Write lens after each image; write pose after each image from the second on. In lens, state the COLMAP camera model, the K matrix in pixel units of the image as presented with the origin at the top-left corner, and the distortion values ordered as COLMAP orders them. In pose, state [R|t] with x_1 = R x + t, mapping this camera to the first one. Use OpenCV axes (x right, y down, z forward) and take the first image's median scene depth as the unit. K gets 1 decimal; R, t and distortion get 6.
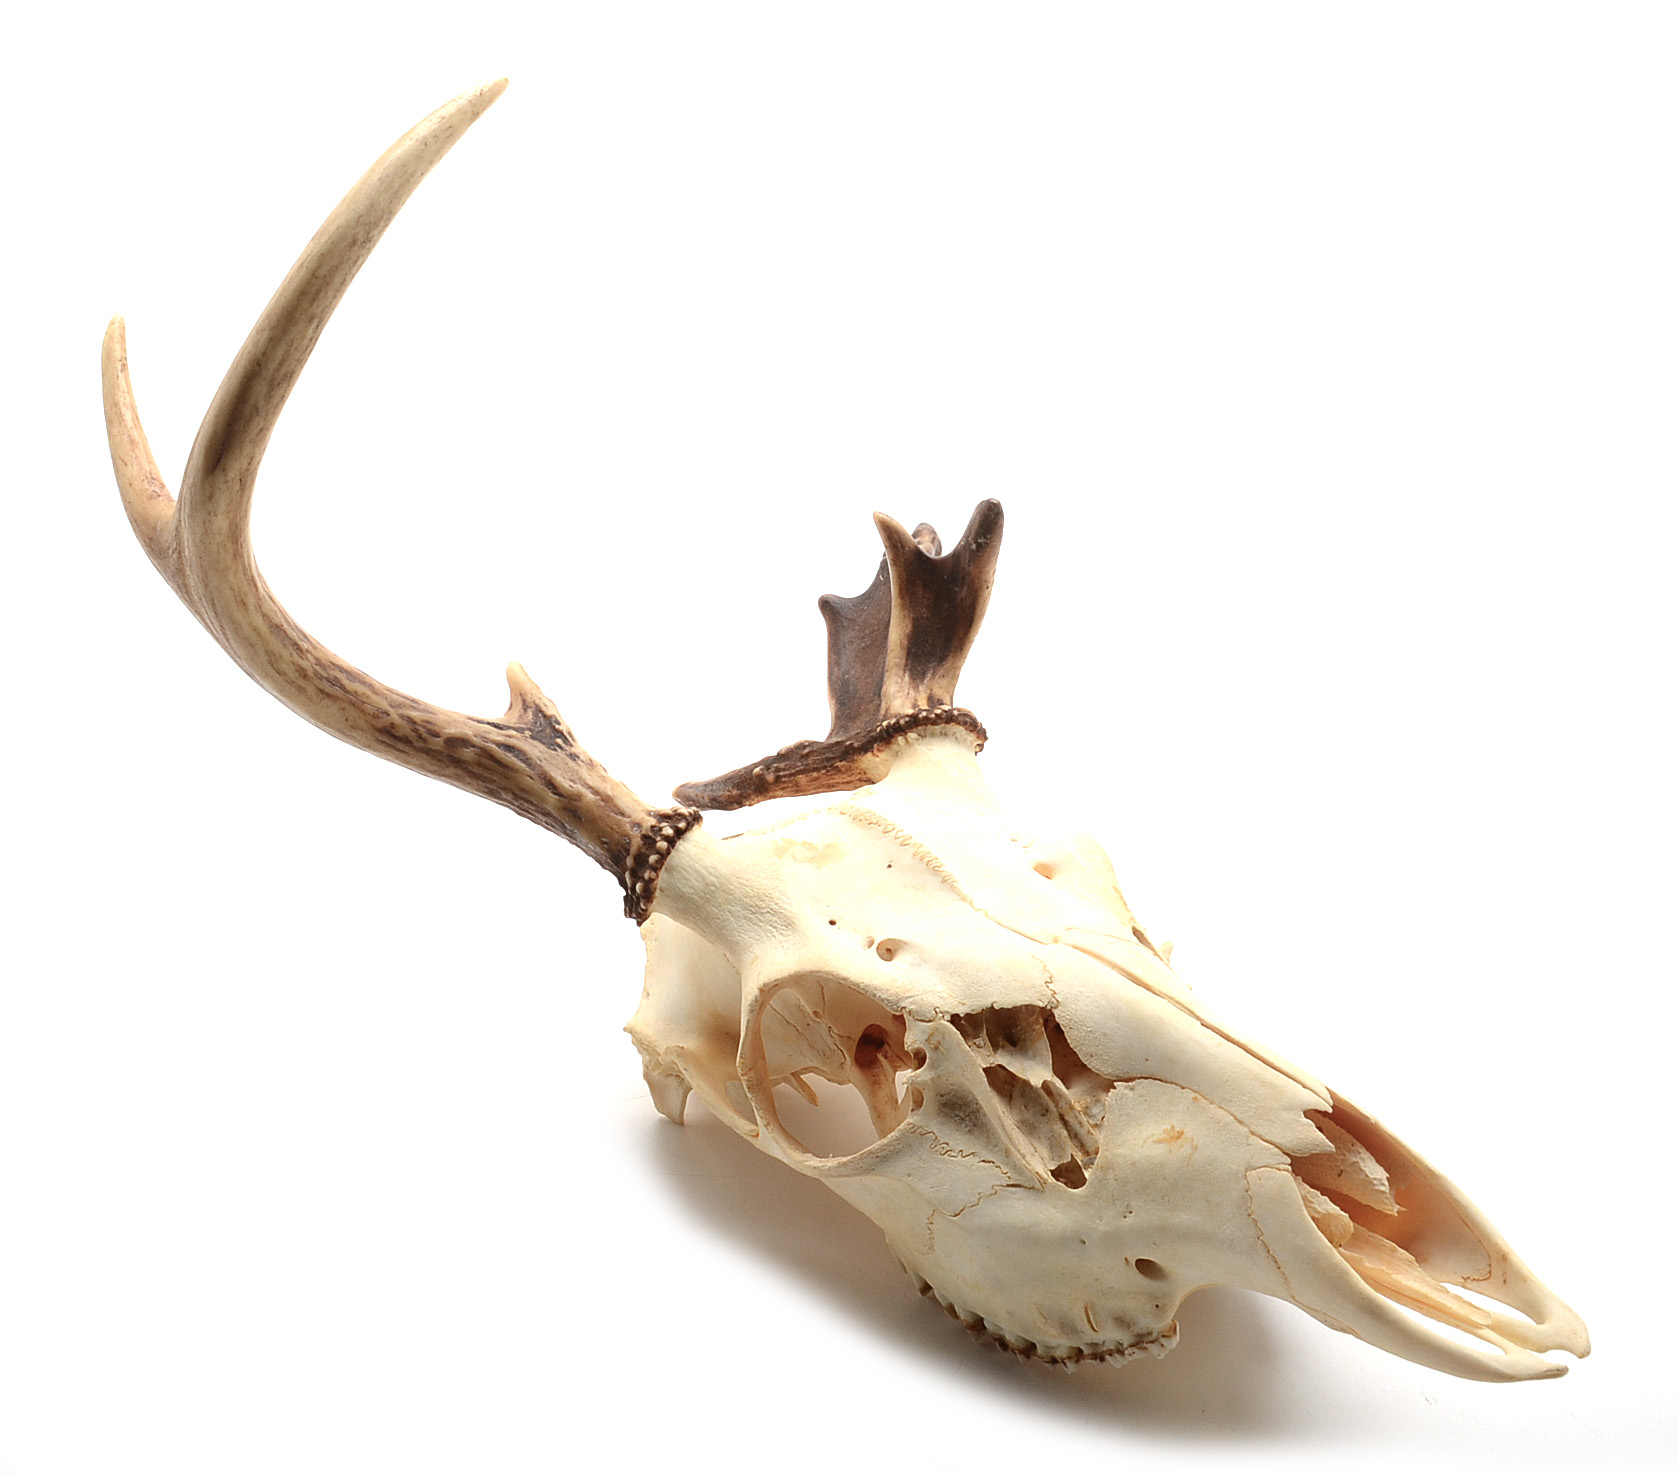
lens RADIAL K [[2636.4, 0, 839.3], [0, 2636.4, 739.2], [0, 0, 1]] dist [0.011975, 0.000000]
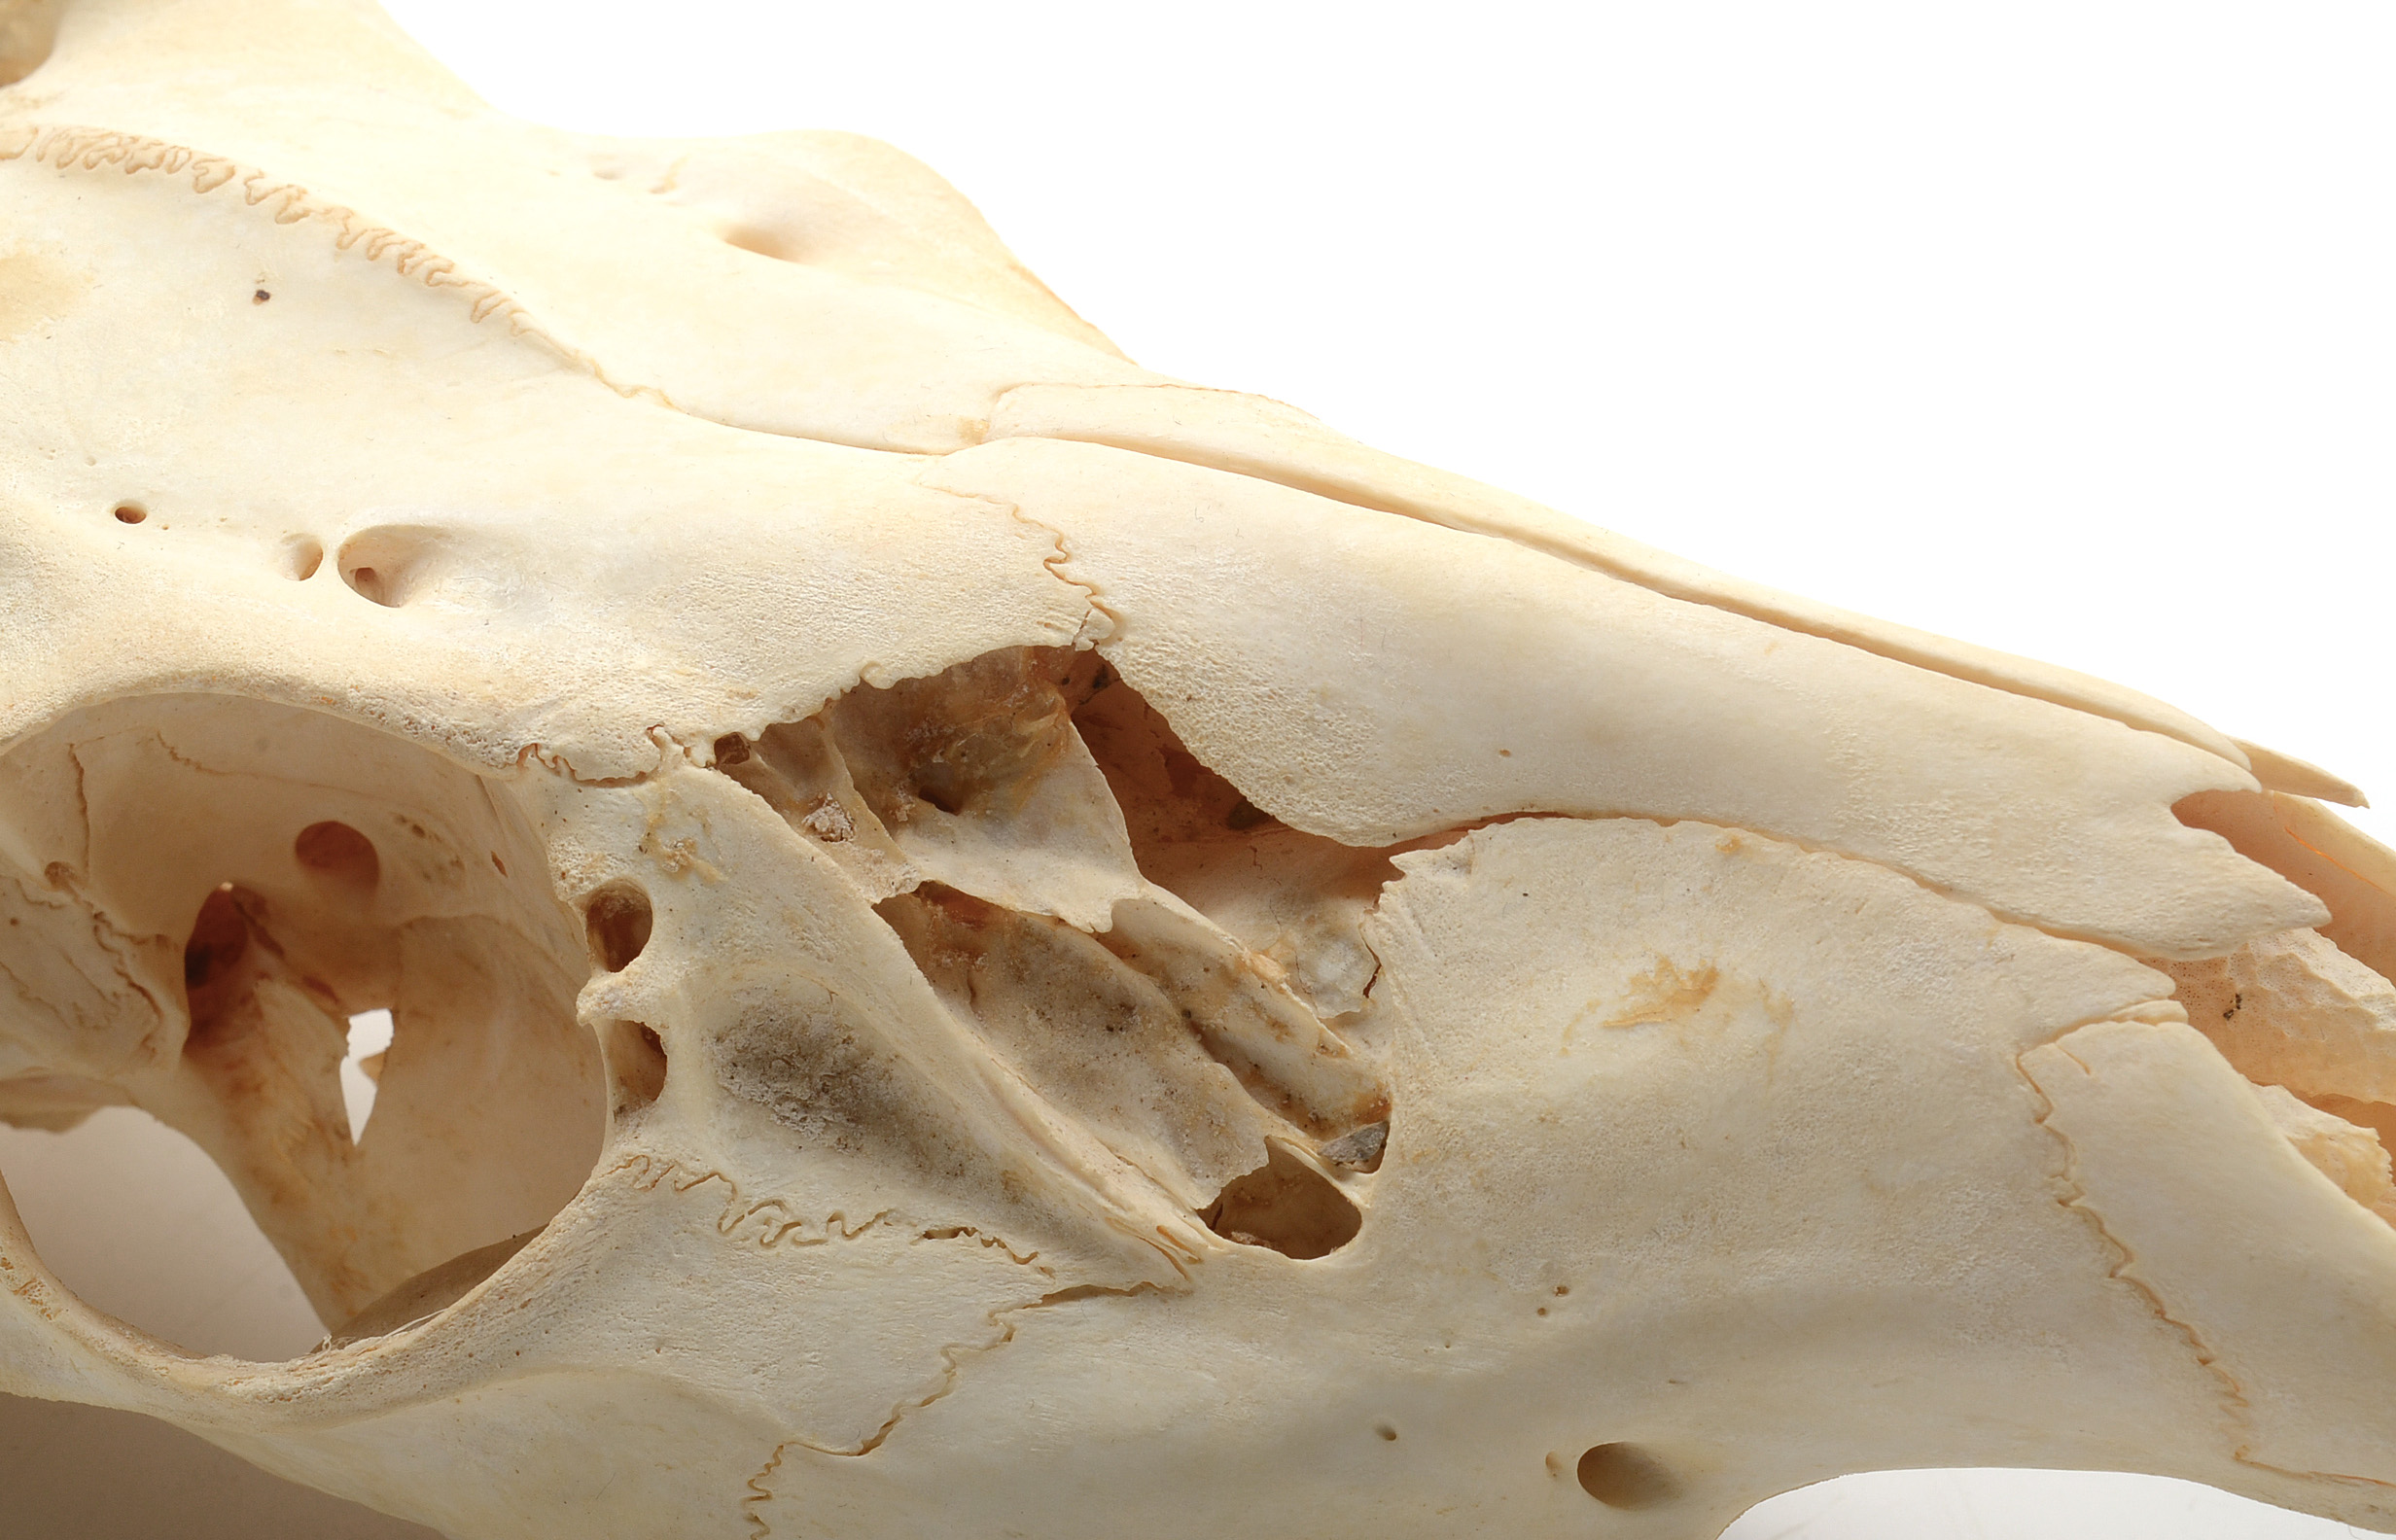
lens RADIAL K [[5636.6, 0, 1197.1], [0, 5636.6, 768.6], [0, 0, 1]] dist [0.088482, 0.000000]
pose [[0.908840, -0.168602, 0.381554, -0.138660], [0.143583, 0.985226, 0.093347, 0.060791], [-0.391655, -0.030052, 0.919621, 0.448066]]
